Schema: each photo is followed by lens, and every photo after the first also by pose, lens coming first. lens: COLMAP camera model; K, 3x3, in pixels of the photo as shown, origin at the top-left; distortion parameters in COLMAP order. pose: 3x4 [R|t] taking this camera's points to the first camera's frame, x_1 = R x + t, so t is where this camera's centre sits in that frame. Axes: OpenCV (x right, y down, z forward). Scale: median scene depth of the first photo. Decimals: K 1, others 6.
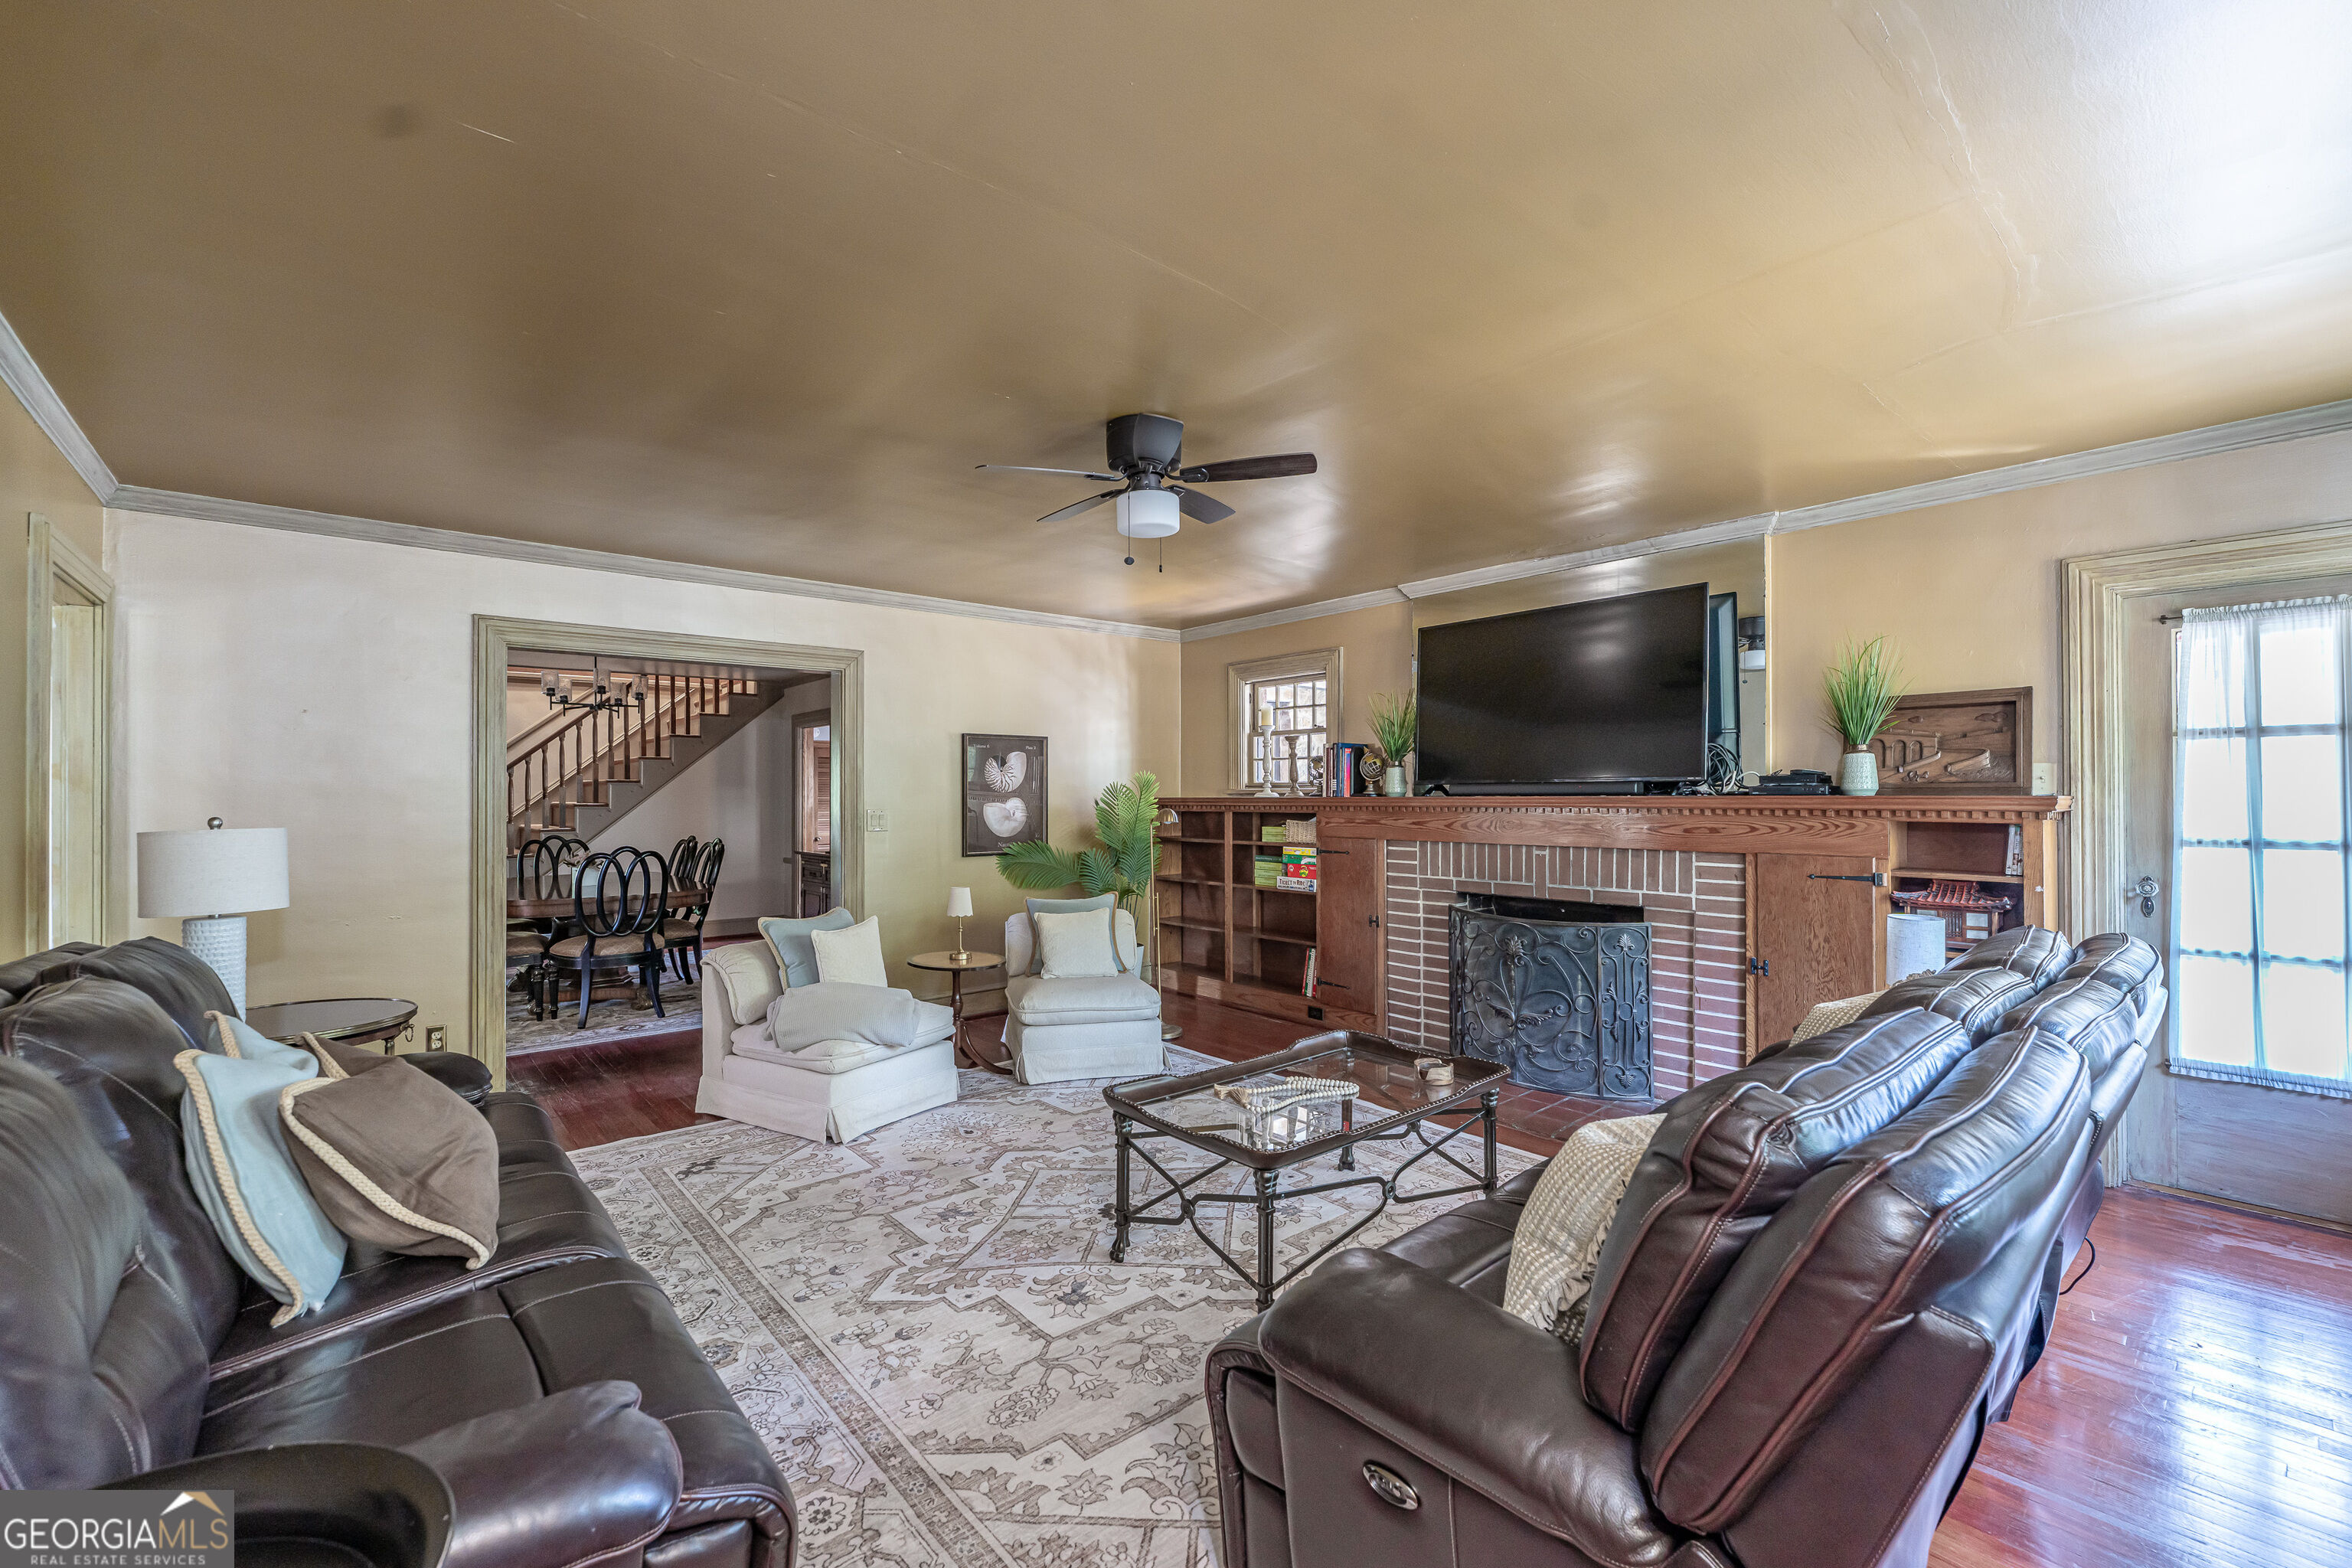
lens RADIAL K [[971.0, 0, 1173.7], [0, 971.0, 788.4], [0, 0, 1]] dist [-0.000267, 0.000015]
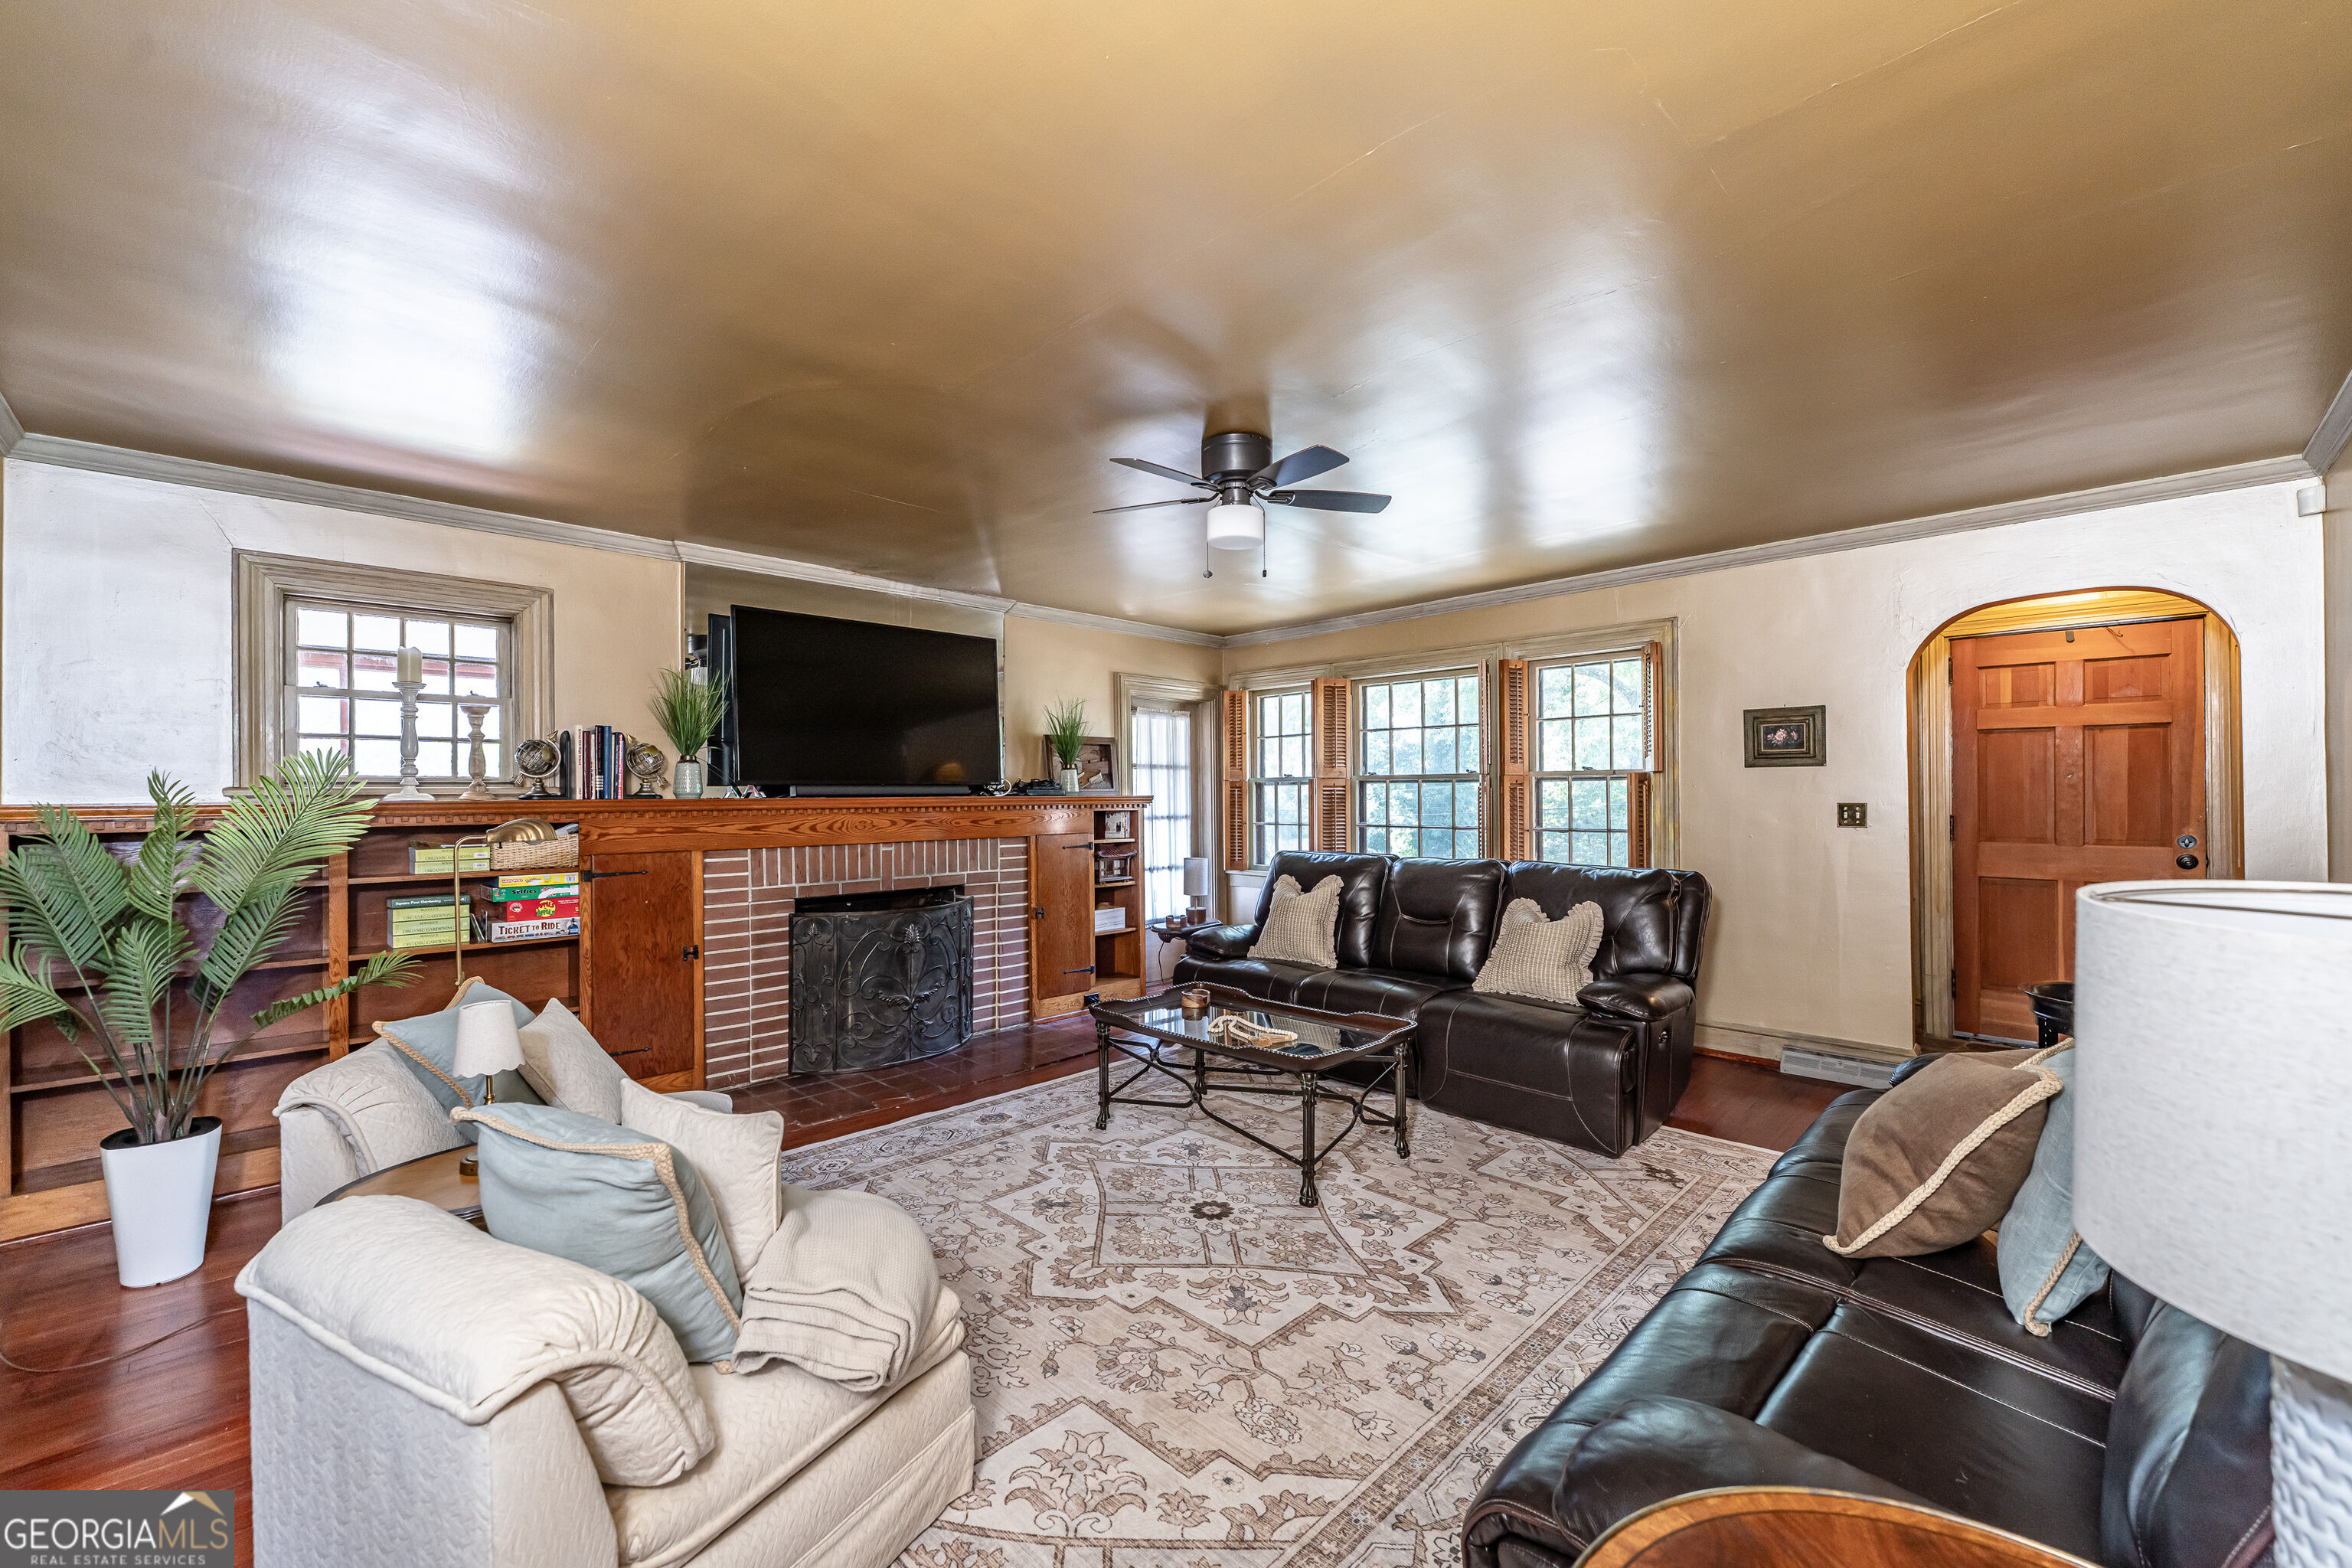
lens RADIAL K [[934.6, 0, 1165.8], [0, 934.6, 792.6], [0, 0, 1]] dist [-0.000828, 0.000034]
pose [[-0.064522, 0.008416, 0.997881, -0.726050], [0.000944, 0.999965, -0.008373, 0.012650], [-0.997916, 0.000402, -0.064527, 0.798508]]
